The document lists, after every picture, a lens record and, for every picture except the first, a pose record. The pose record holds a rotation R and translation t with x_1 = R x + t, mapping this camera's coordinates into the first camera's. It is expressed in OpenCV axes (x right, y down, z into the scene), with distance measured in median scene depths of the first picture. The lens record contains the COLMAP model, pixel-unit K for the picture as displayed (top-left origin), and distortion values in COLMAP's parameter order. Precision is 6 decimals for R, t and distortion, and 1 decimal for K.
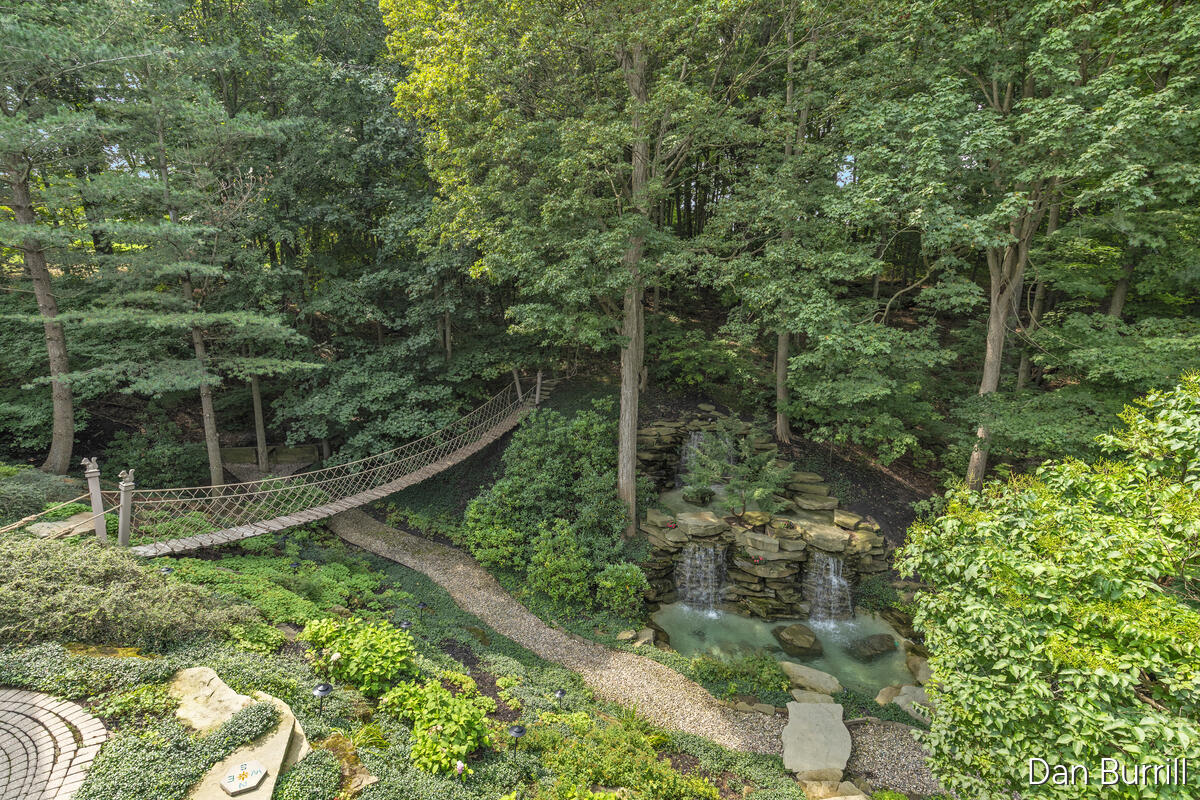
lens RADIAL K [[551.5, 0, 600.0], [0, 551.5, 400.0], [0, 0, 1]] dist [0.001728, 0.000176]
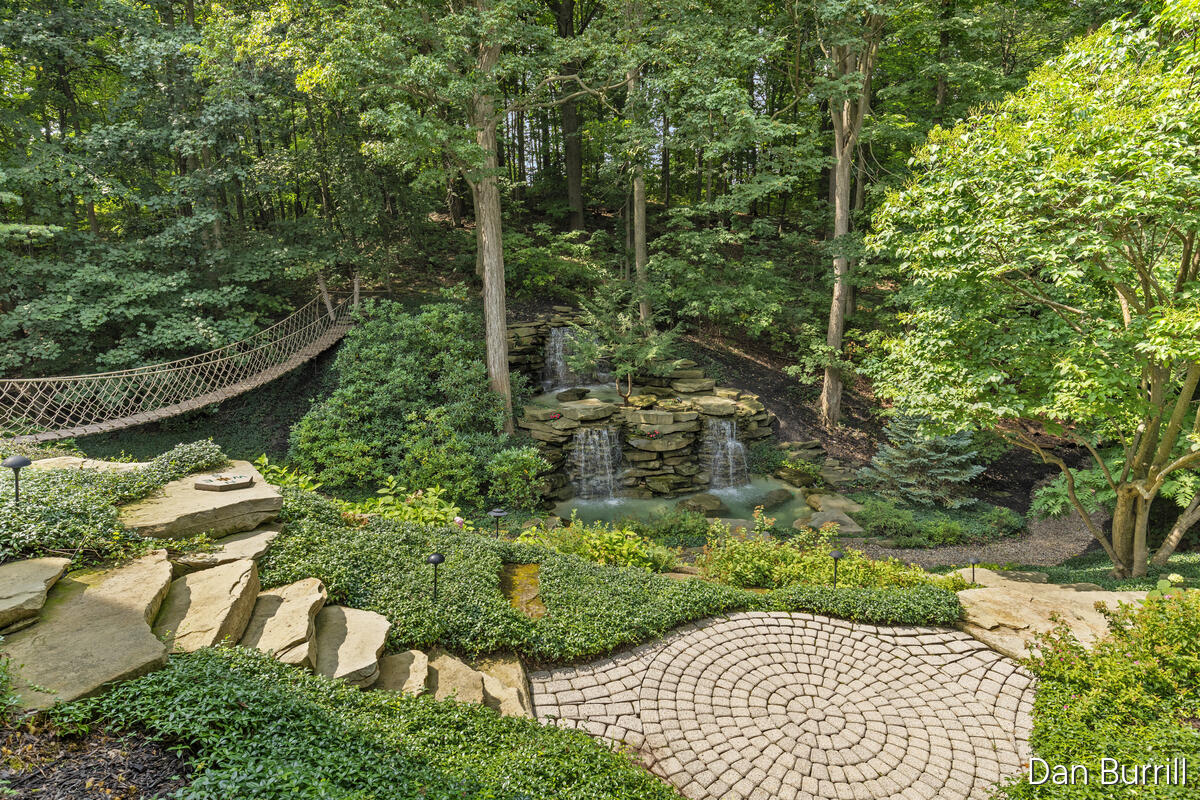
lens RADIAL K [[653.2, 0, 600.0], [0, 653.2, 400.0], [0, 0, 1]] dist [0.000854, 0.000064]
pose [[0.938705, -0.101654, 0.329392, -0.144800], [0.100915, 0.994706, 0.019389, 0.191479], [-0.329619, 0.015040, 0.943994, -0.003136]]
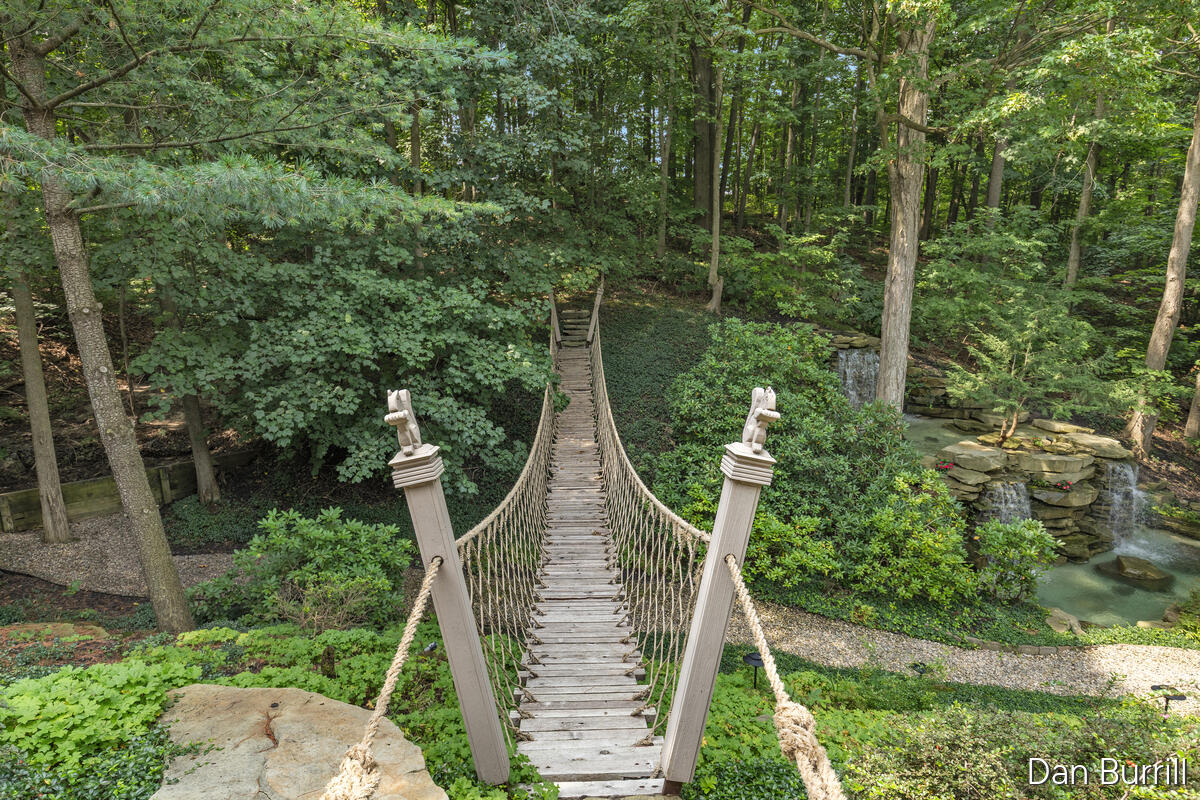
lens RADIAL K [[653.2, 0, 600.0], [0, 653.2, 400.0], [0, 0, 1]] dist [0.000854, 0.000064]
pose [[0.885976, -0.113806, 0.449549, -0.595025], [0.125000, 0.992145, 0.004816, 0.092343], [-0.446566, 0.051926, 0.893243, 0.477276]]
